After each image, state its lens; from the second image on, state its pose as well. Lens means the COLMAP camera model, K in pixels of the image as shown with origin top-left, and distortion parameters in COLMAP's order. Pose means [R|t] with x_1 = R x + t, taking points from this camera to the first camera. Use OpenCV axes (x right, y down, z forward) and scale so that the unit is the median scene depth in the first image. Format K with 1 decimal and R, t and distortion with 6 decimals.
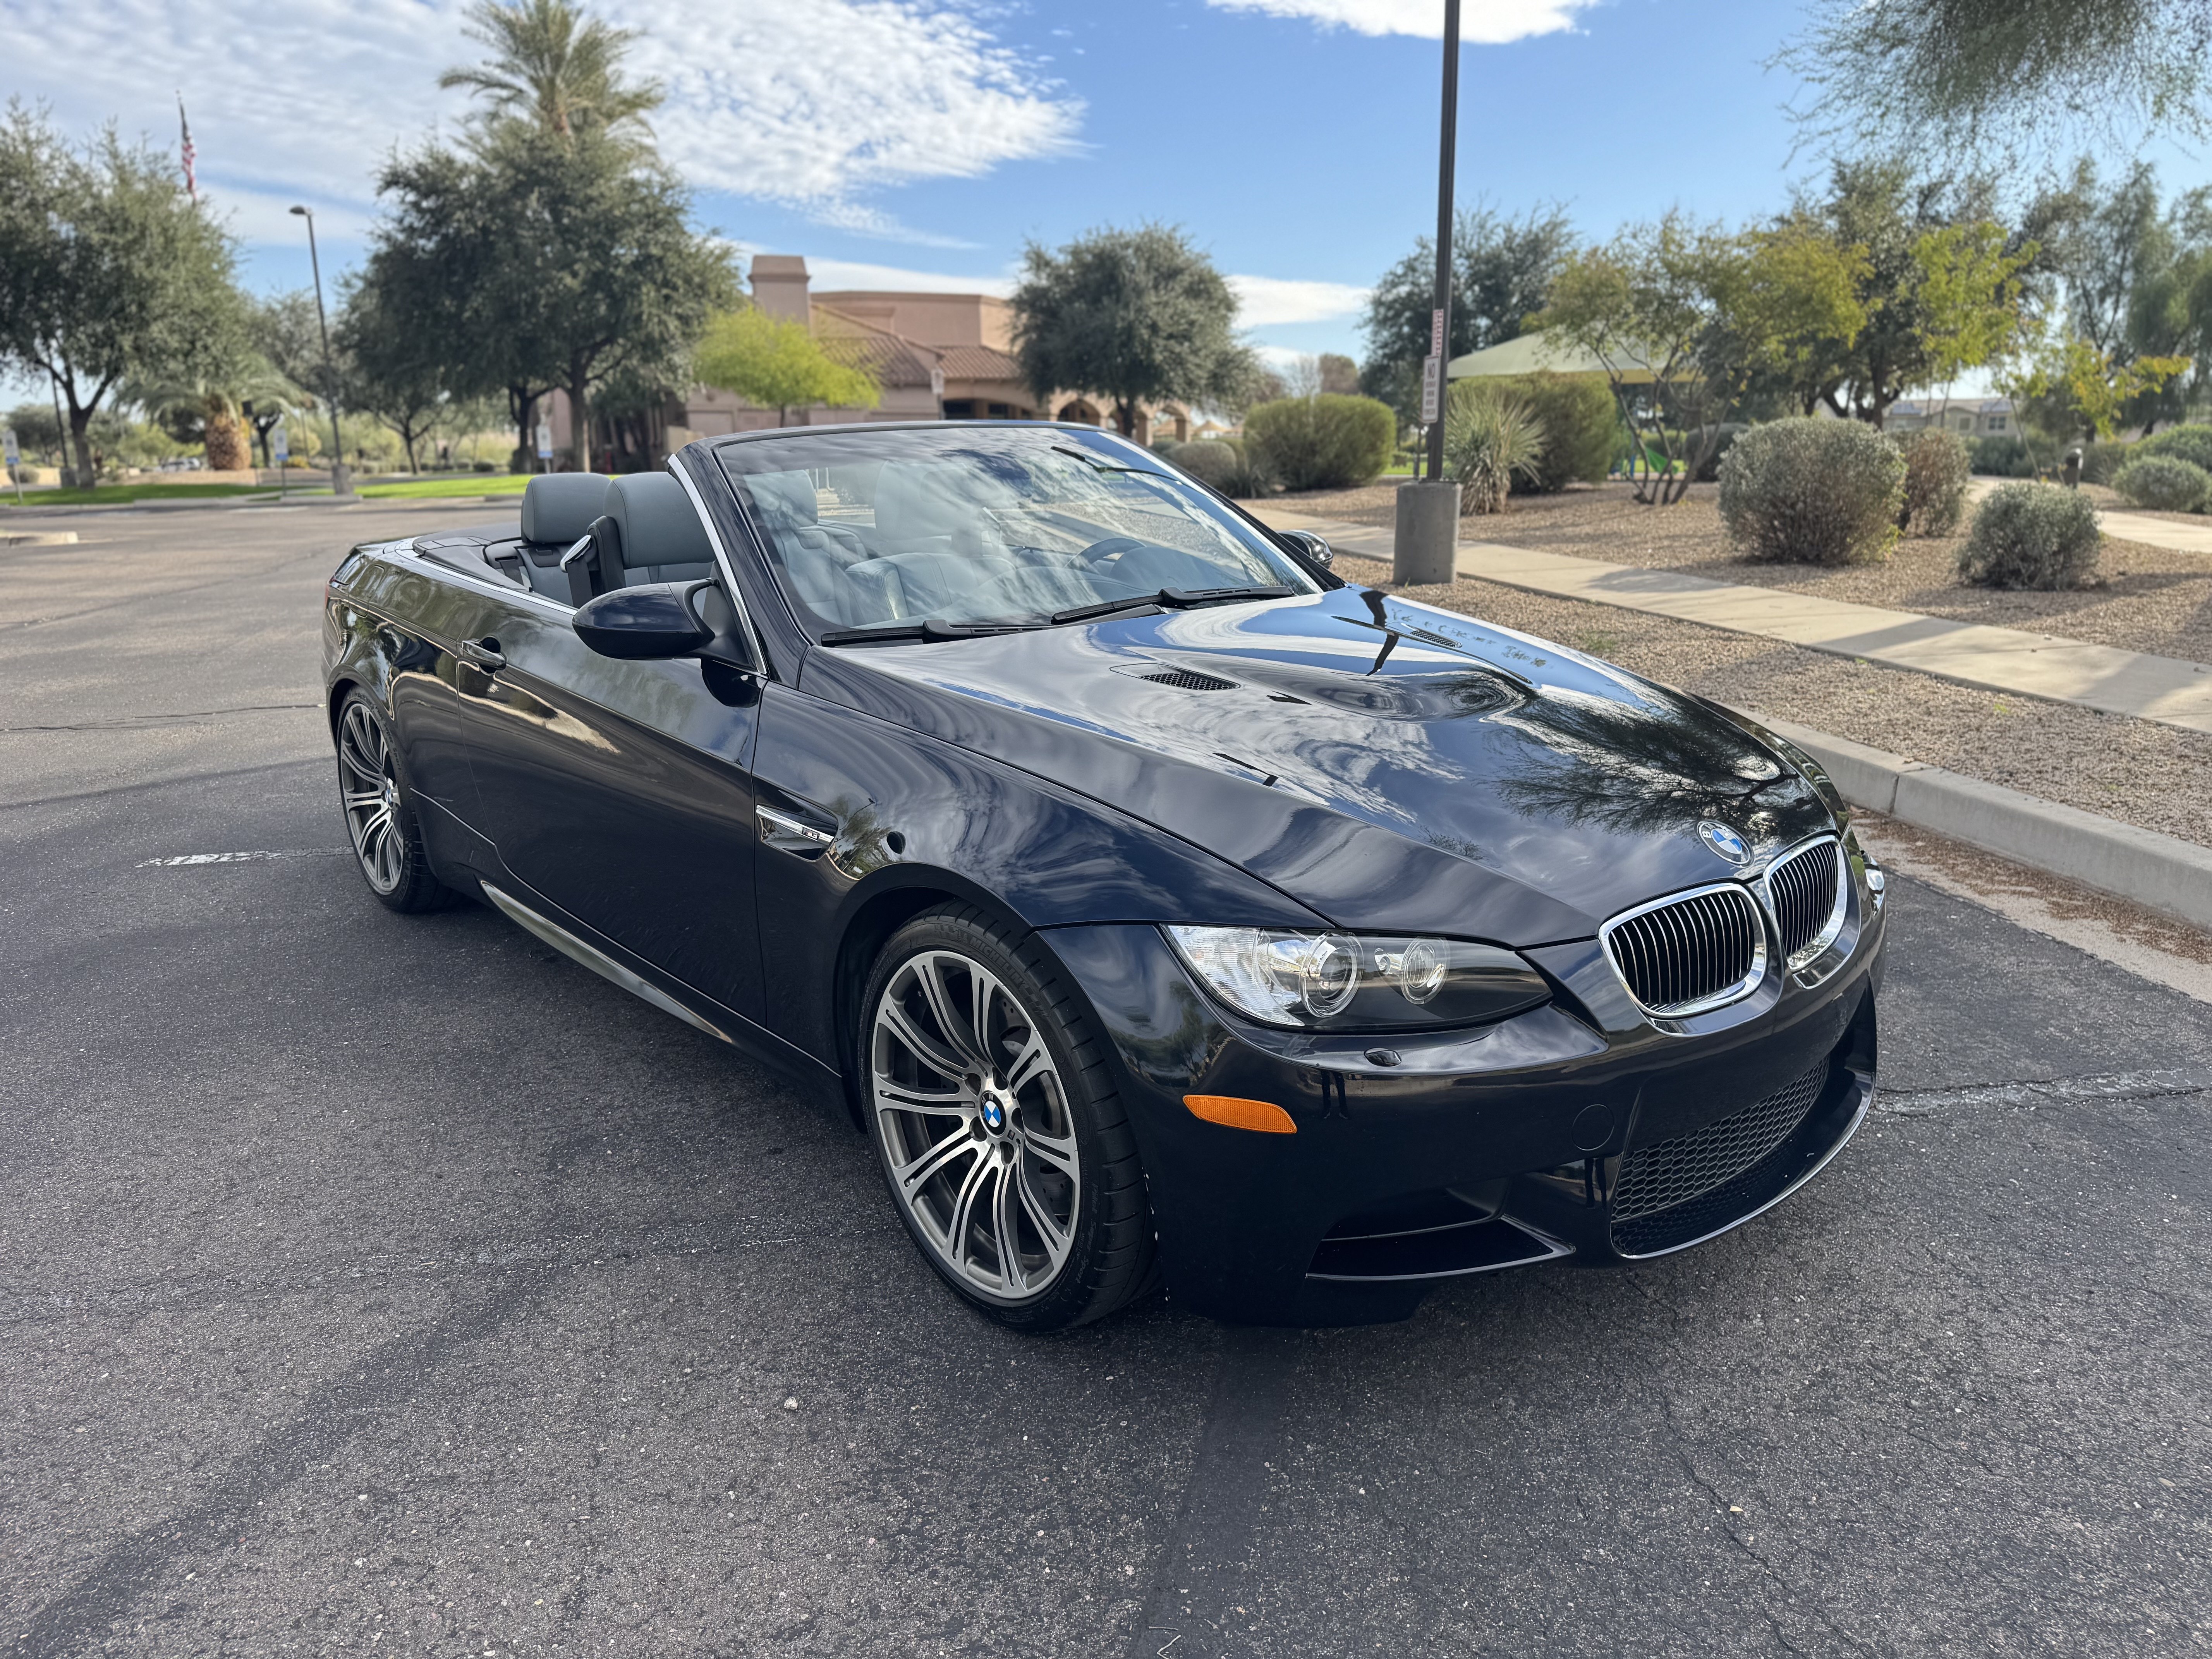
lens RADIAL K [[1517.7, 0, 1087.0], [0, 1517.7, 819.0], [0, 0, 1]] dist [0.024636, -0.026303]
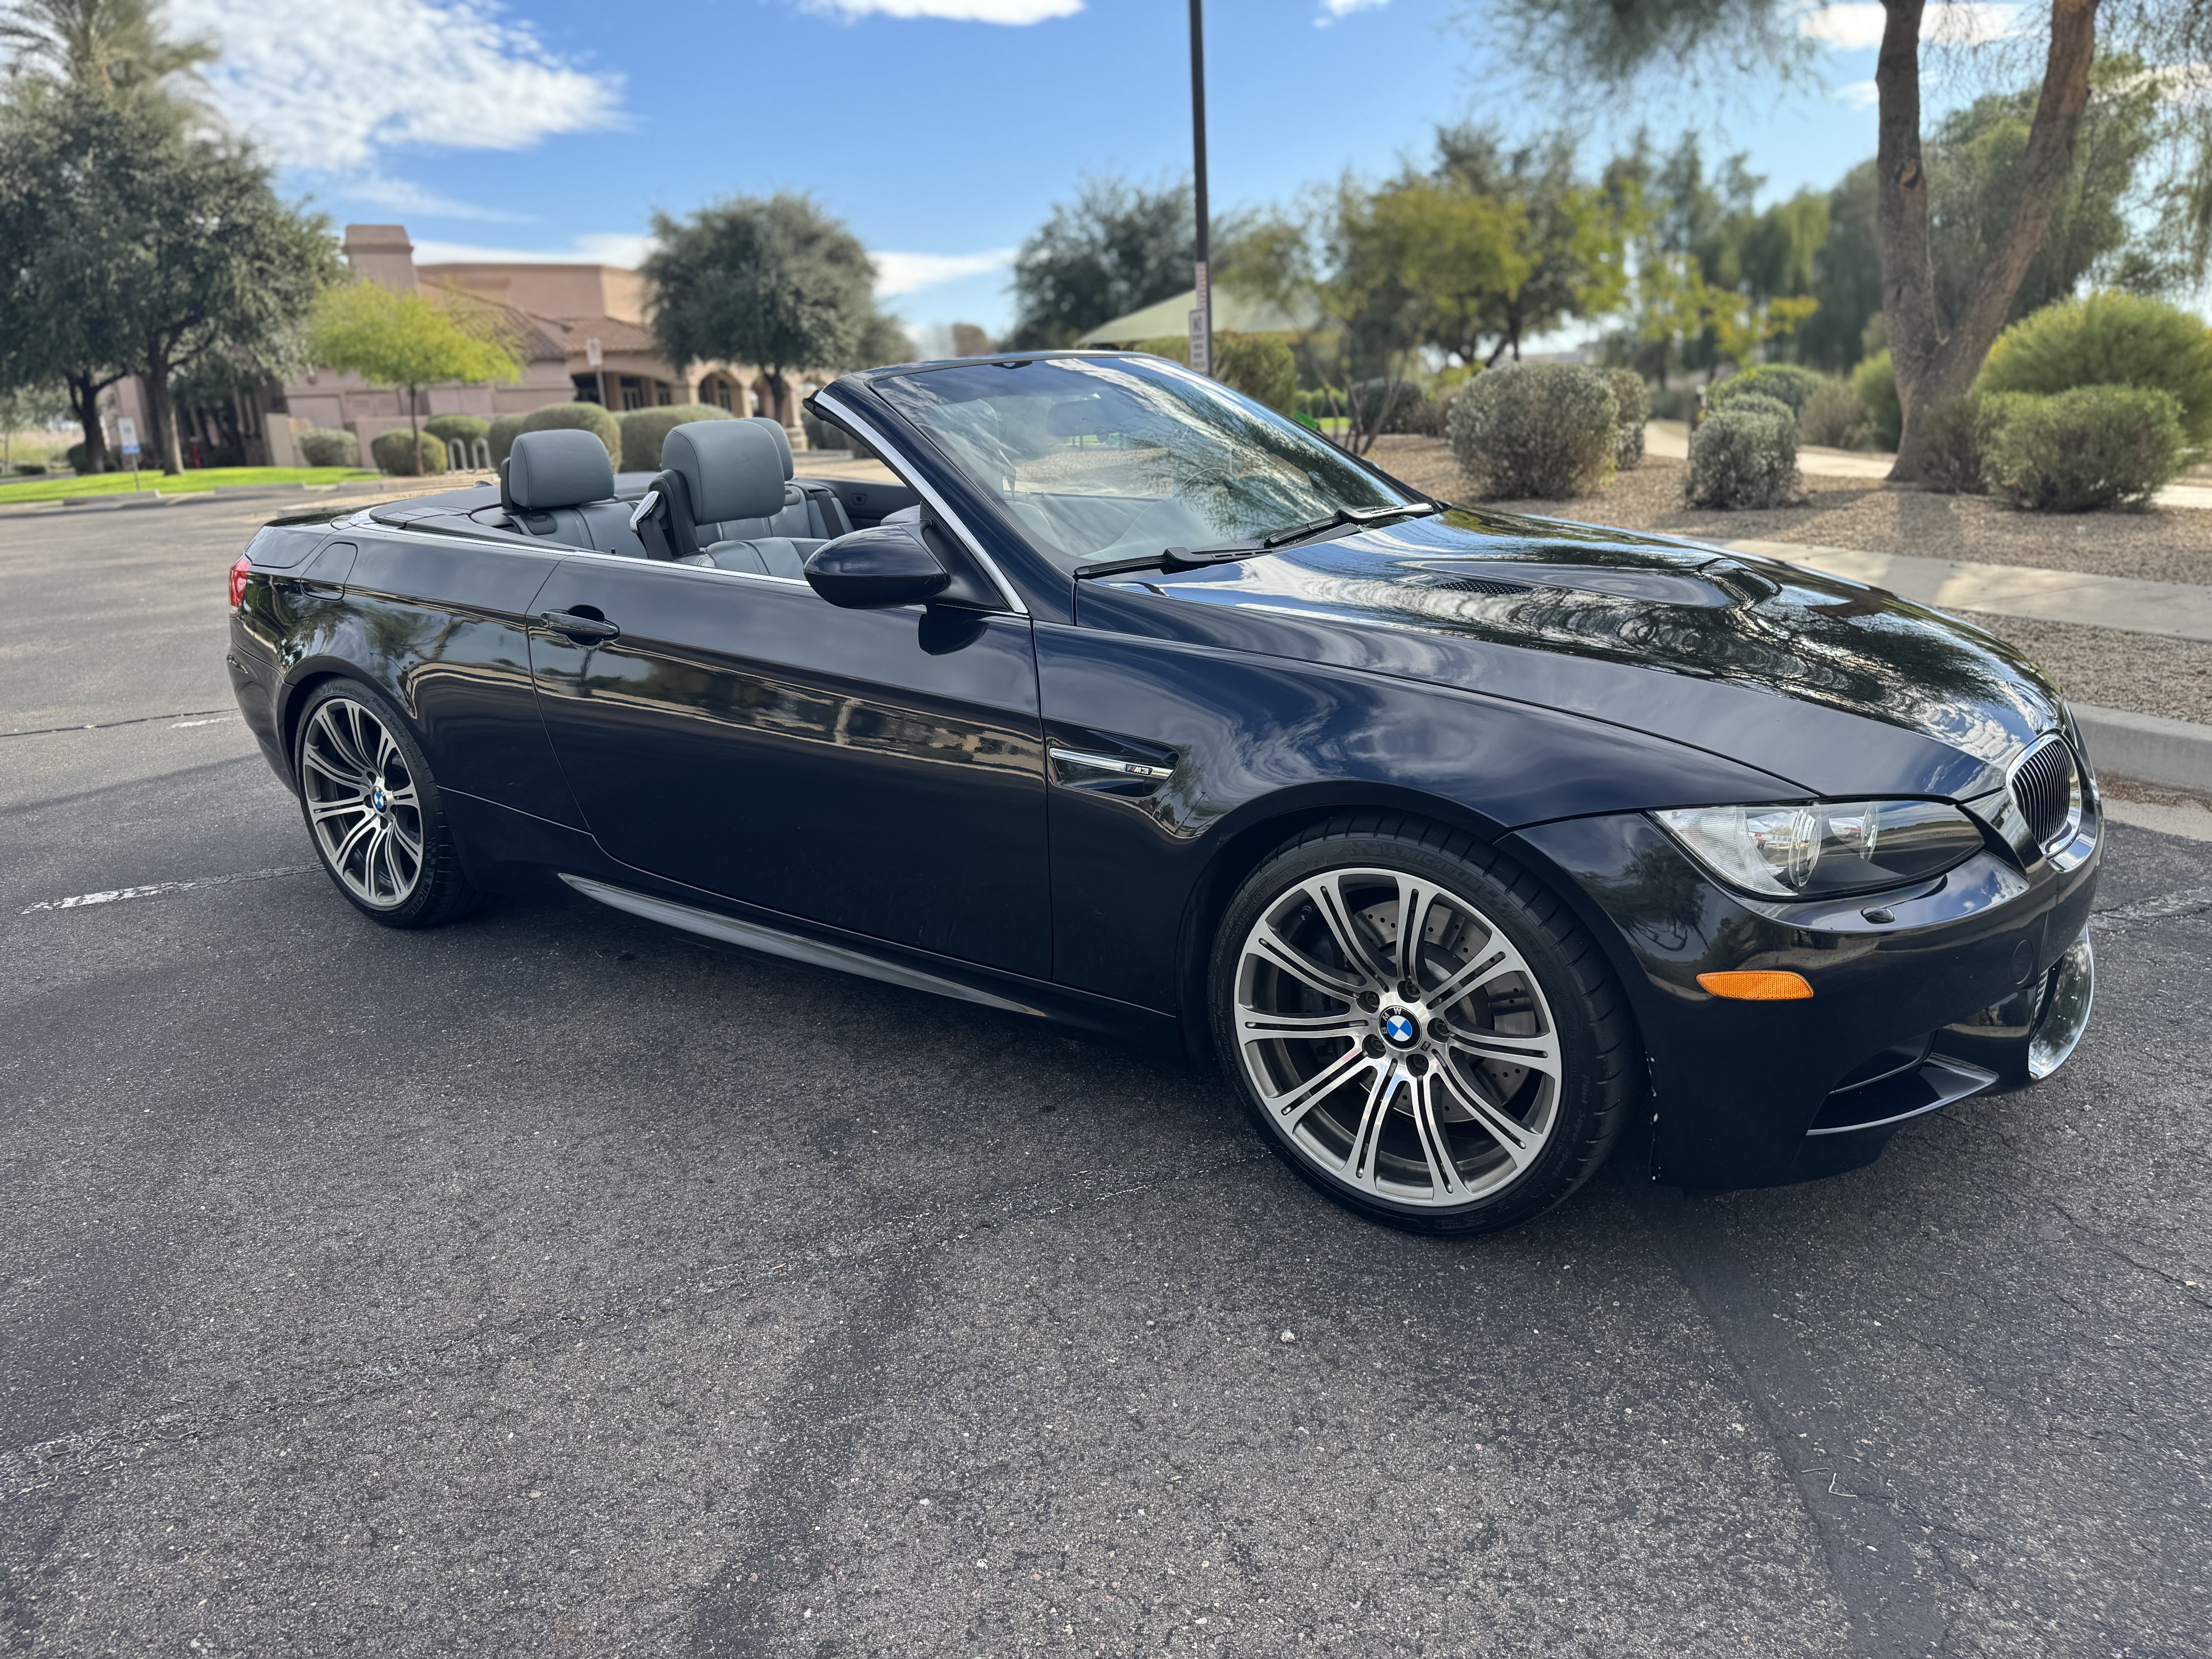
lens RADIAL K [[1517.7, 0, 1097.1], [0, 1517.7, 825.6], [0, 0, 1]] dist [0.024636, -0.026303]
pose [[0.973945, -0.089892, 0.208208, -0.350218], [0.085010, 0.995857, 0.032298, 0.009994], [-0.210249, -0.013757, 0.977551, 0.052884]]
